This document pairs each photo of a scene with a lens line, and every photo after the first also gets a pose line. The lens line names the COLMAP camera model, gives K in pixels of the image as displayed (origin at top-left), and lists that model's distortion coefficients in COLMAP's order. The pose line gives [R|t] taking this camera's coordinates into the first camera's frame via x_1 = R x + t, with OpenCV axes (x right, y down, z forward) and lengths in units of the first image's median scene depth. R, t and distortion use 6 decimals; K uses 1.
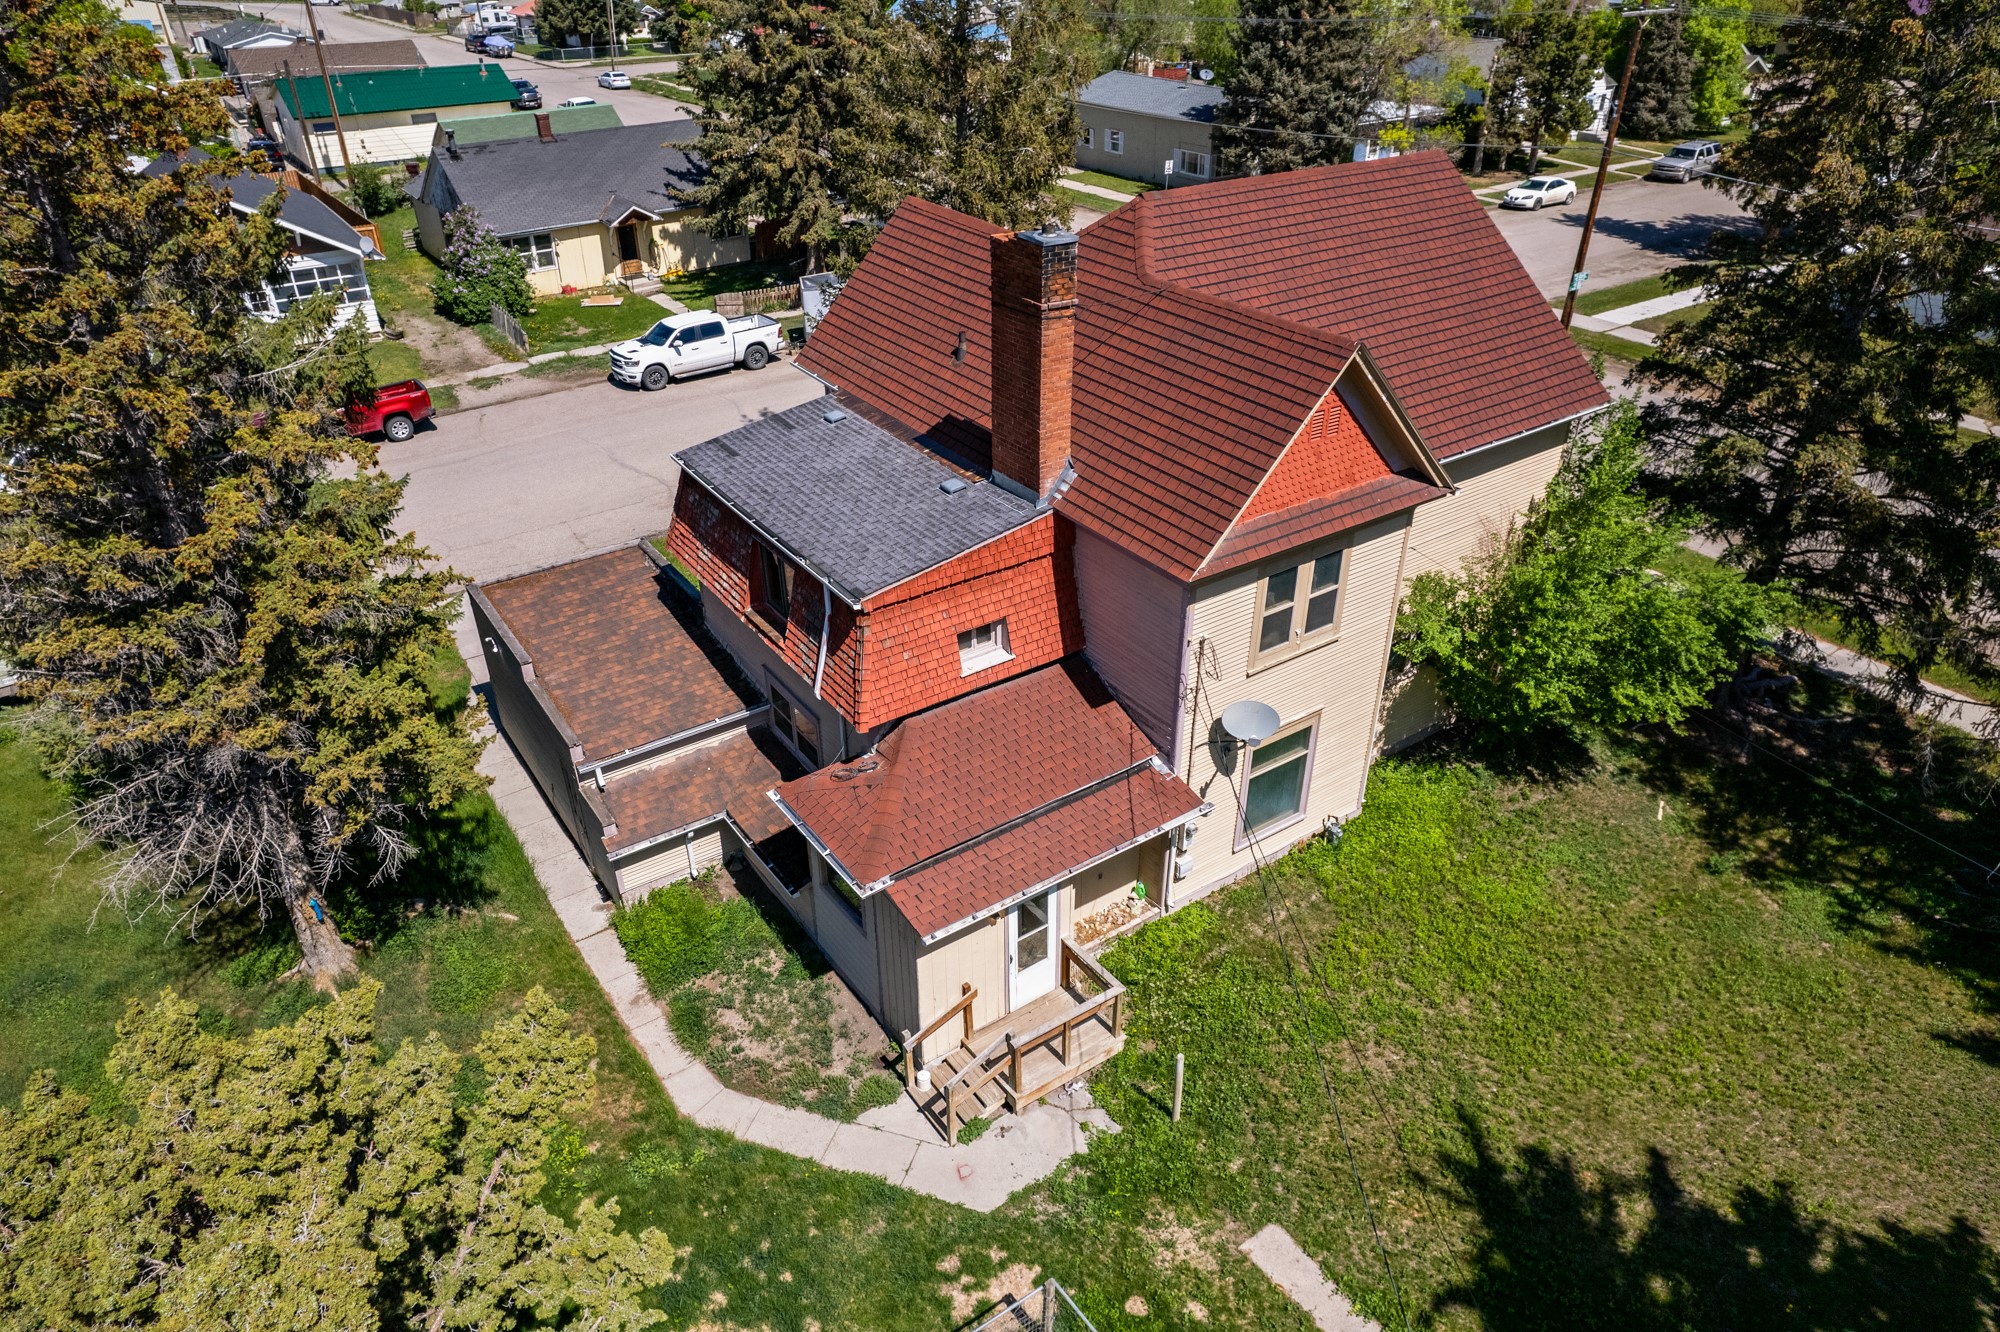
lens RADIAL K [[1288.6, 0, 1015.0], [0, 1288.6, 666.1], [0, 0, 1]] dist [-0.079393, 0.068706]
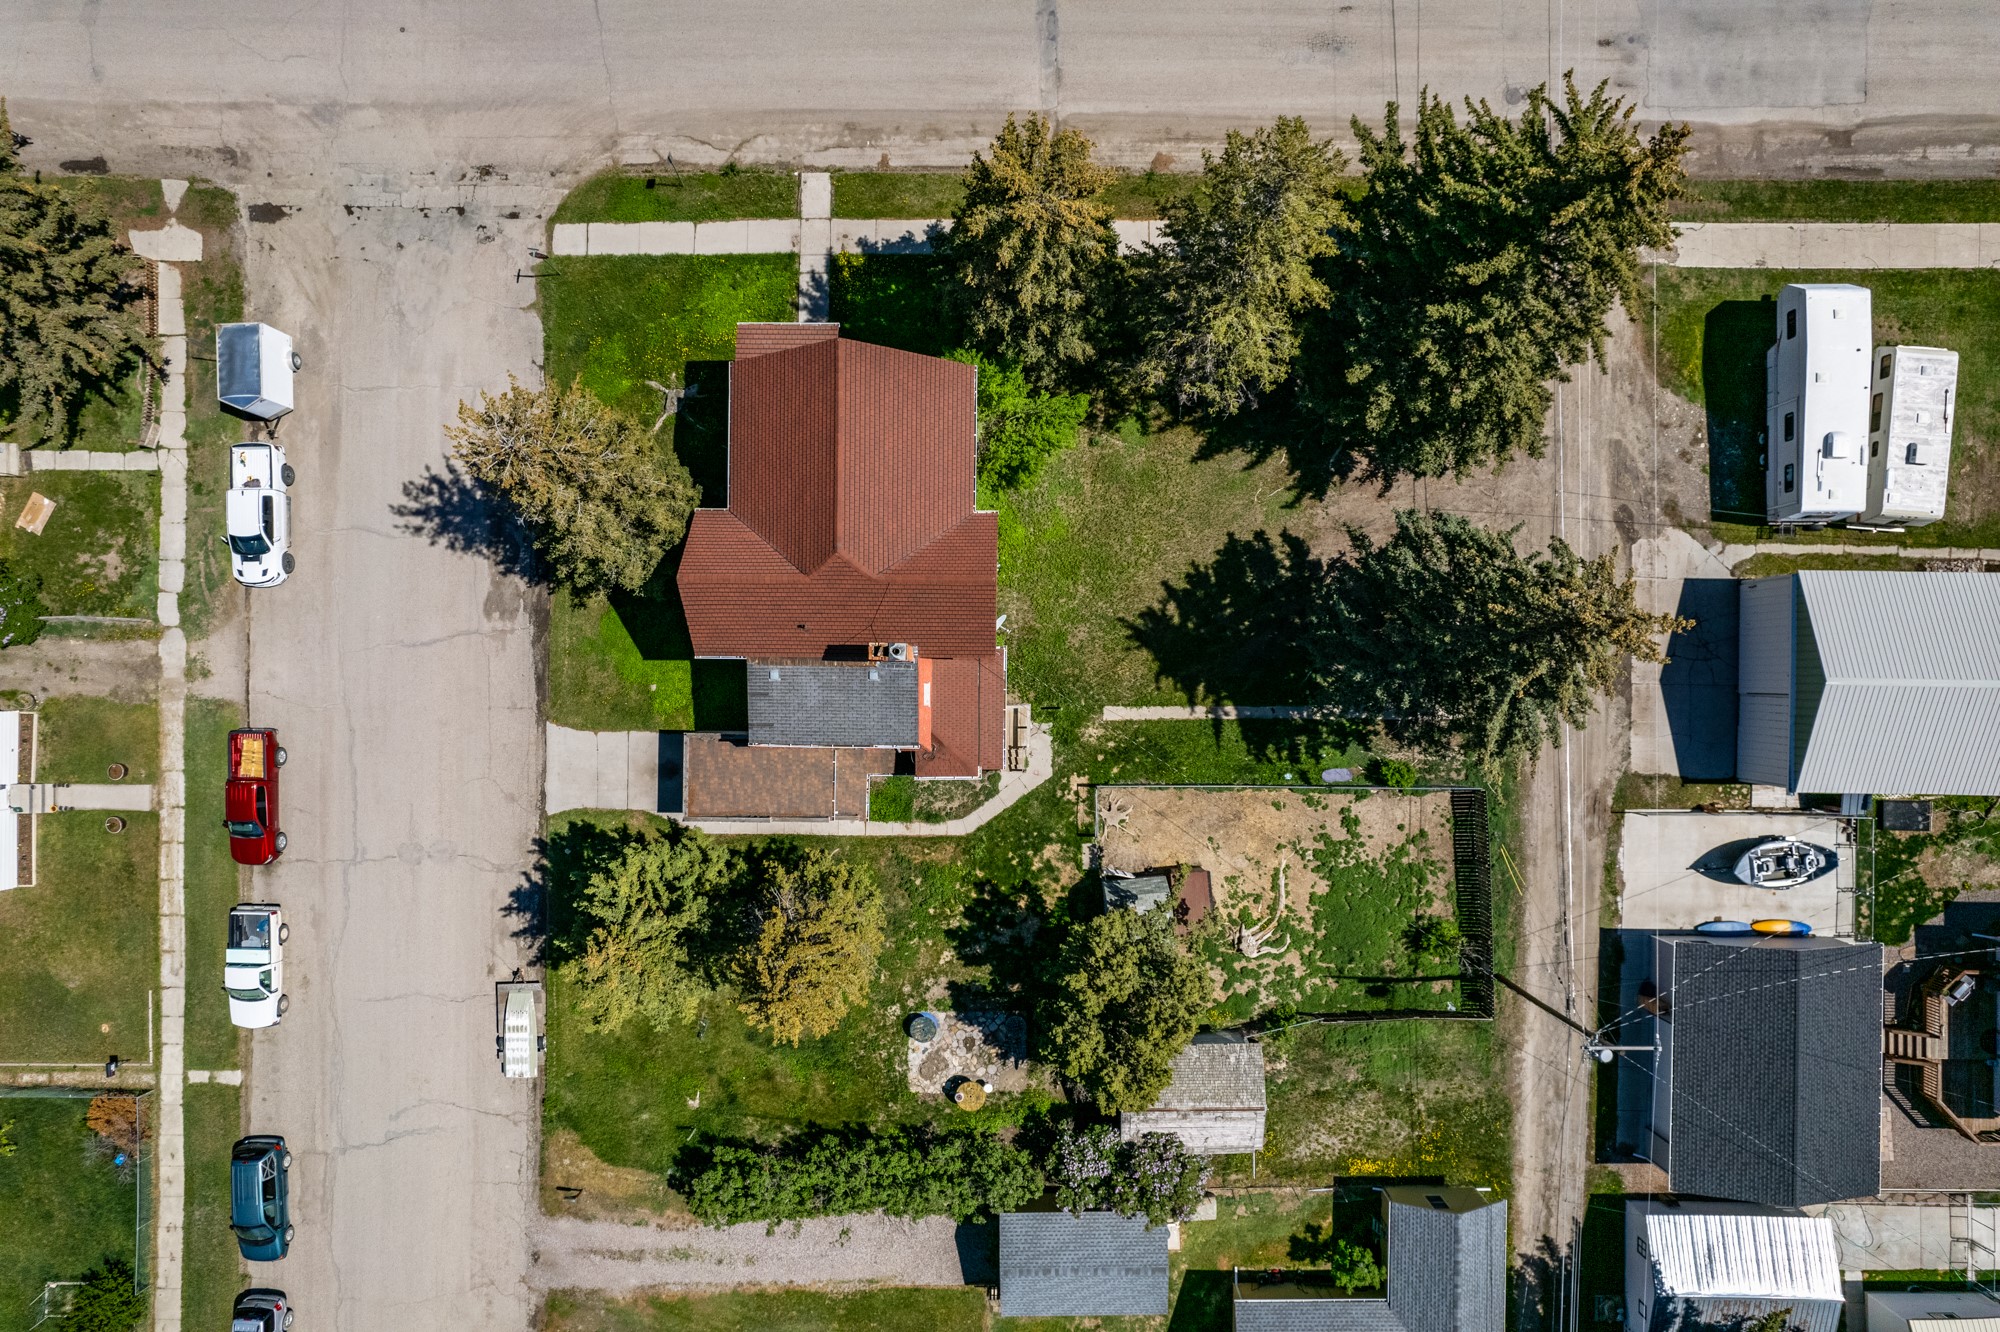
lens RADIAL K [[1288.6, 0, 1013.7], [0, 1288.6, 686.4], [0, 0, 1]] dist [-0.079393, 0.068706]
pose [[0.584286, -0.811528, -0.005691, 0.104260], [0.427173, 0.301580, 0.852392, -2.098904], [-0.690024, -0.500472, 0.522872, -0.471951]]
